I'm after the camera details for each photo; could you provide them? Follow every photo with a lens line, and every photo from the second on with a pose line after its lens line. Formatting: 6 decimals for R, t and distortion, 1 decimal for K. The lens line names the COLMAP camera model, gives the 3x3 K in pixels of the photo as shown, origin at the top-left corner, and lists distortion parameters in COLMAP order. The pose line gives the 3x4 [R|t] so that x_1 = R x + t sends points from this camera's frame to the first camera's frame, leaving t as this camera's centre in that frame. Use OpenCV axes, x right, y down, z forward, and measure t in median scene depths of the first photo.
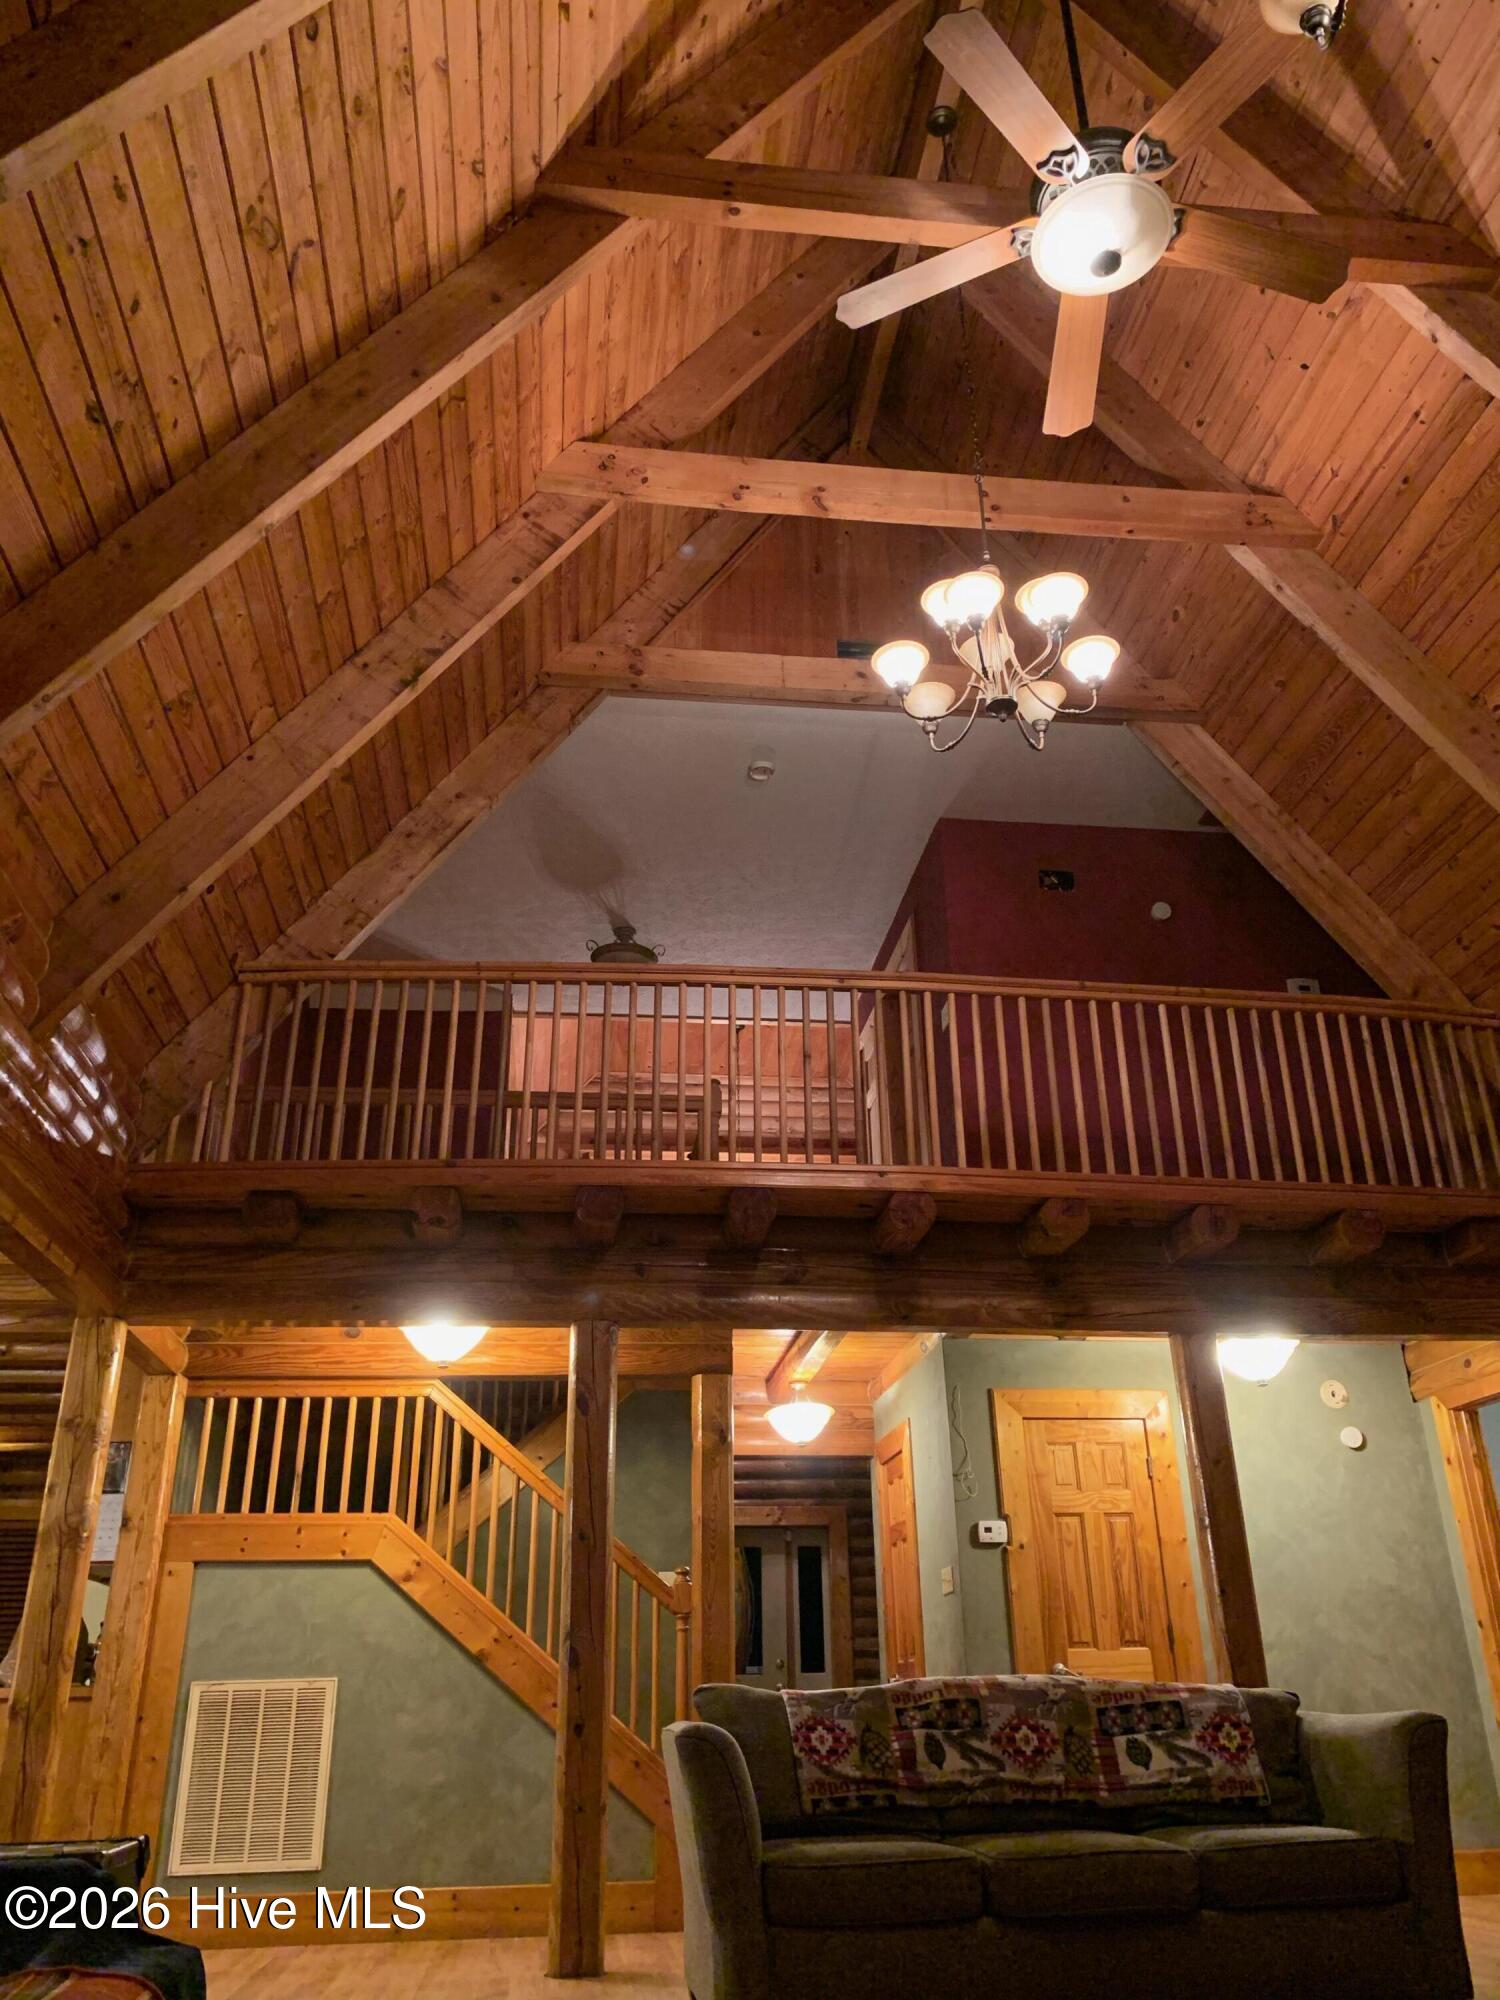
lens RADIAL K [[1517.6, 0, 750.8], [0, 1517.6, 997.5], [0, 0, 1]] dist [0.056809, -0.075752]
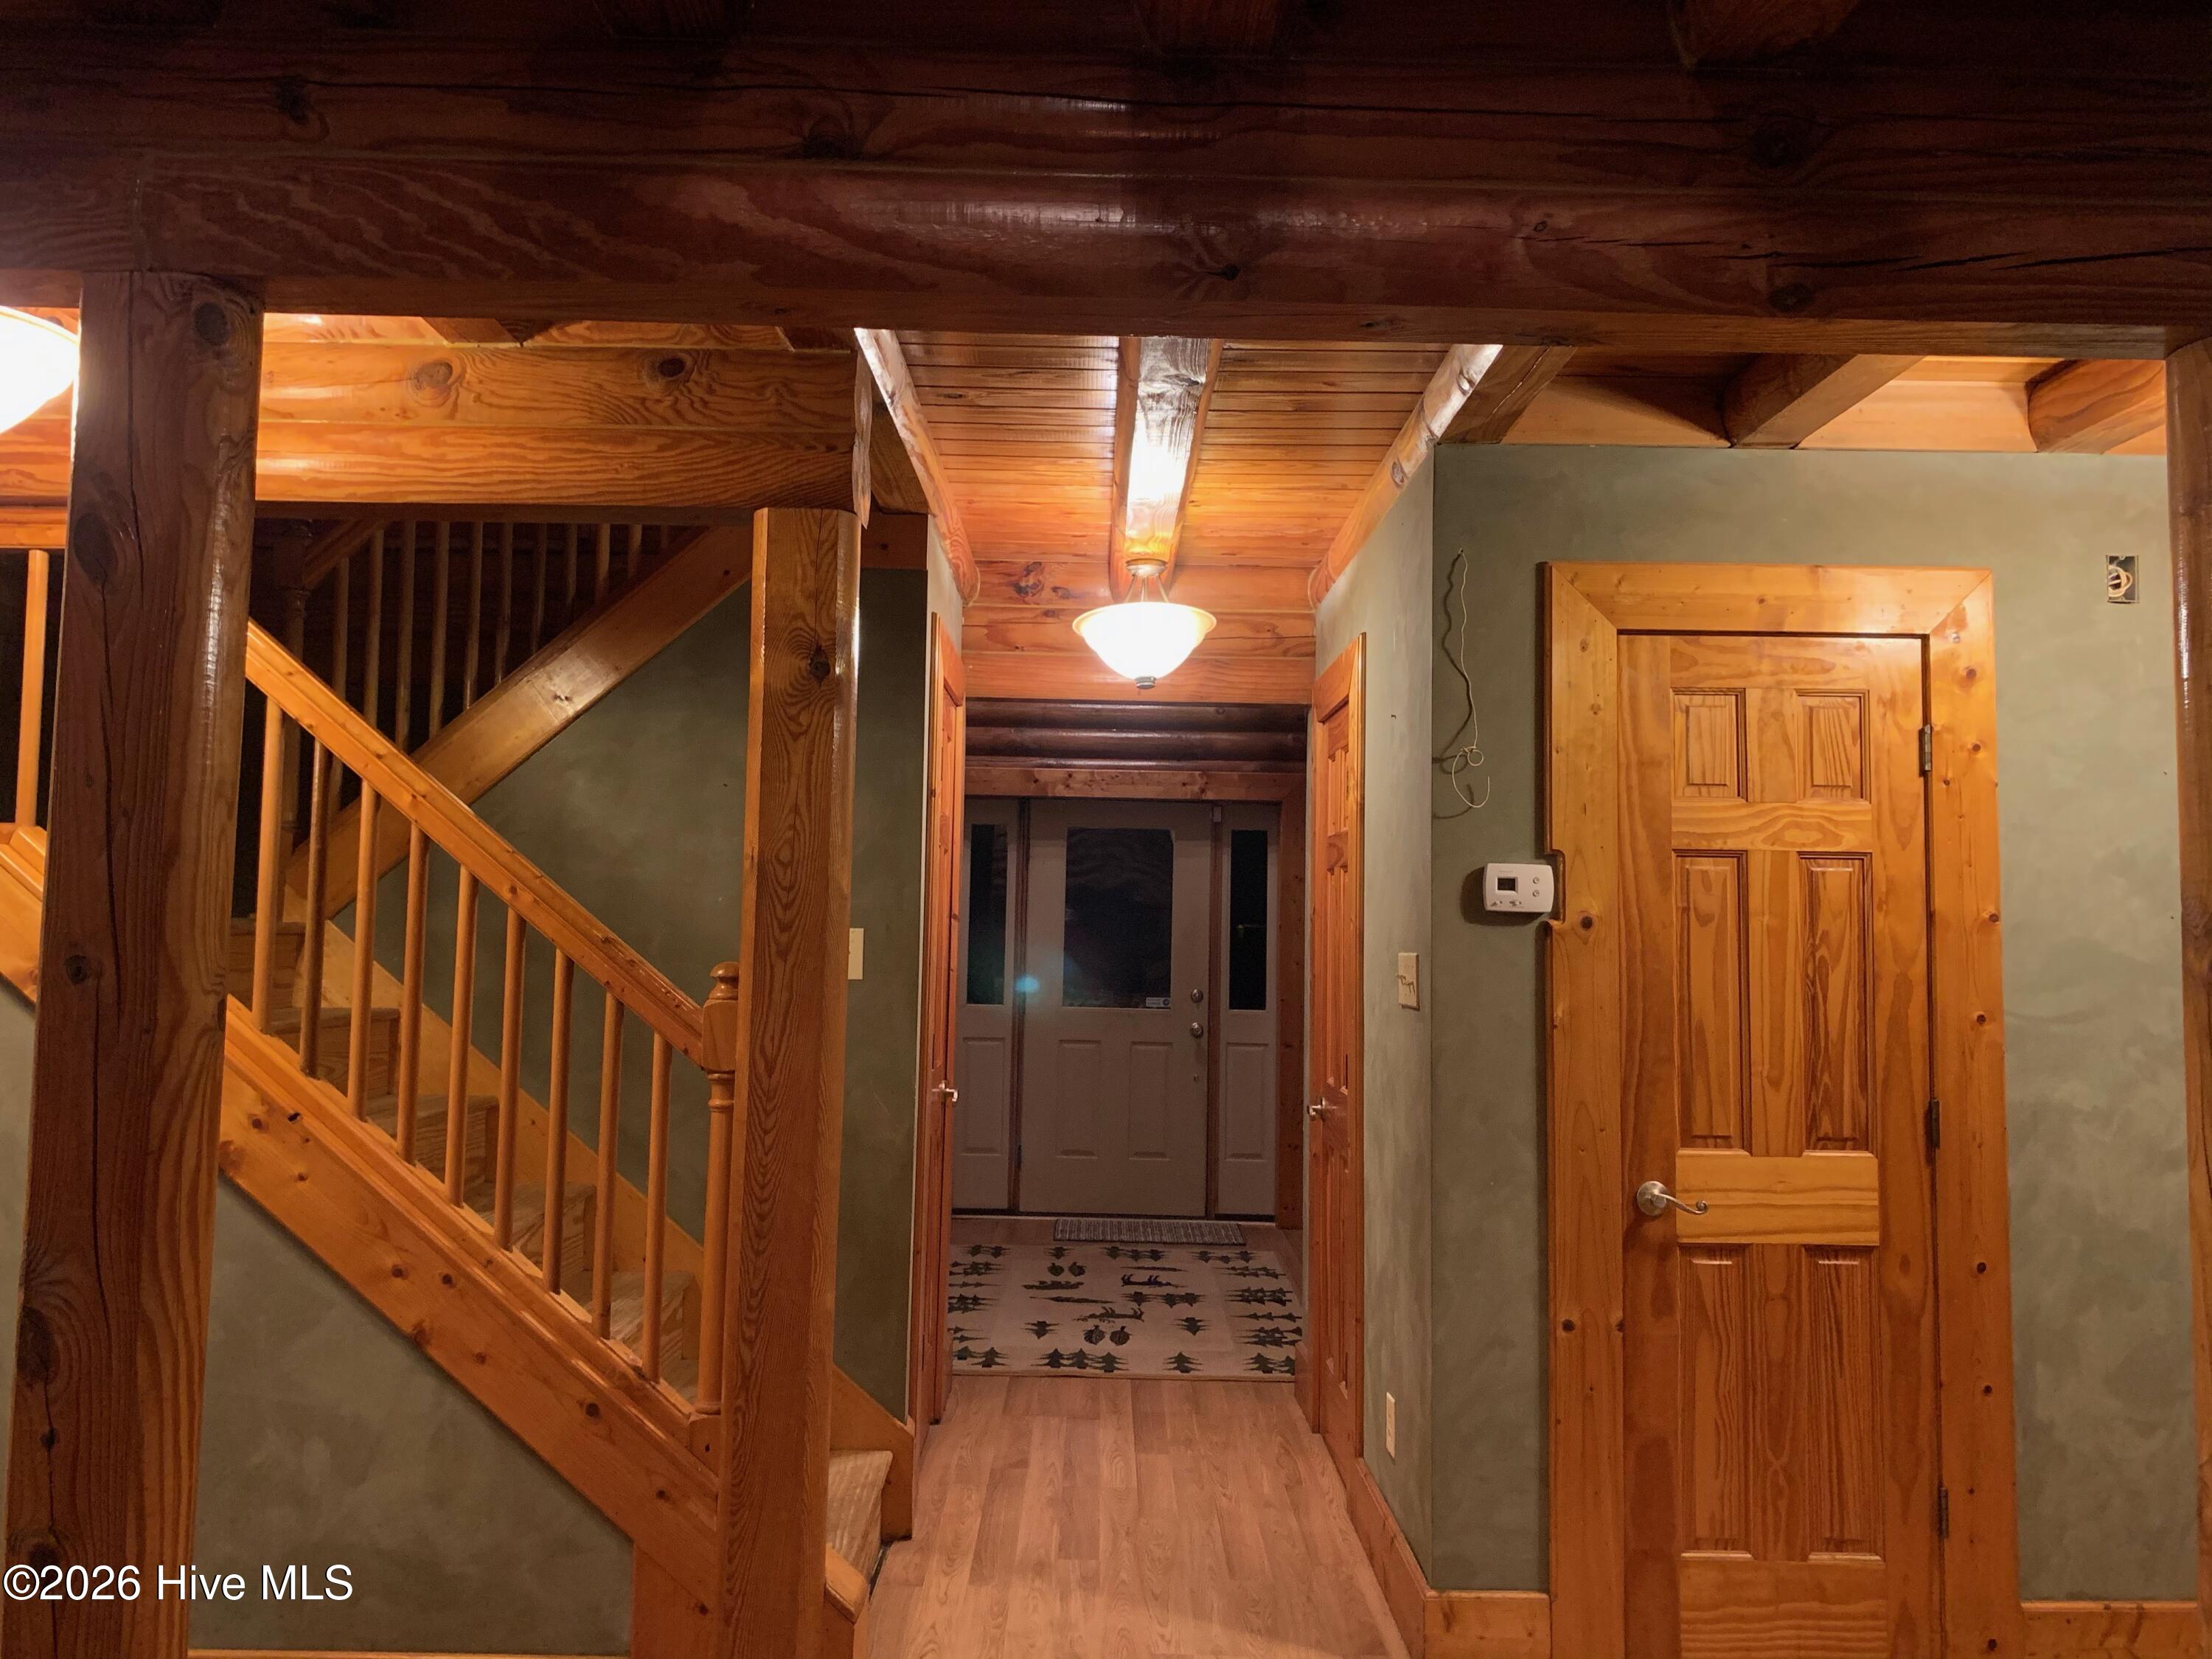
lens RADIAL K [[1678.5, 0, 1073.8], [0, 1678.5, 785.4], [0, 0, 1]] dist [0.056809, -0.075752]
pose [[0.990835, 0.026927, -0.132367, 0.095895], [0.020319, 0.939068, 0.343131, 0.157896], [0.133541, -0.342676, 0.929914, 0.551597]]
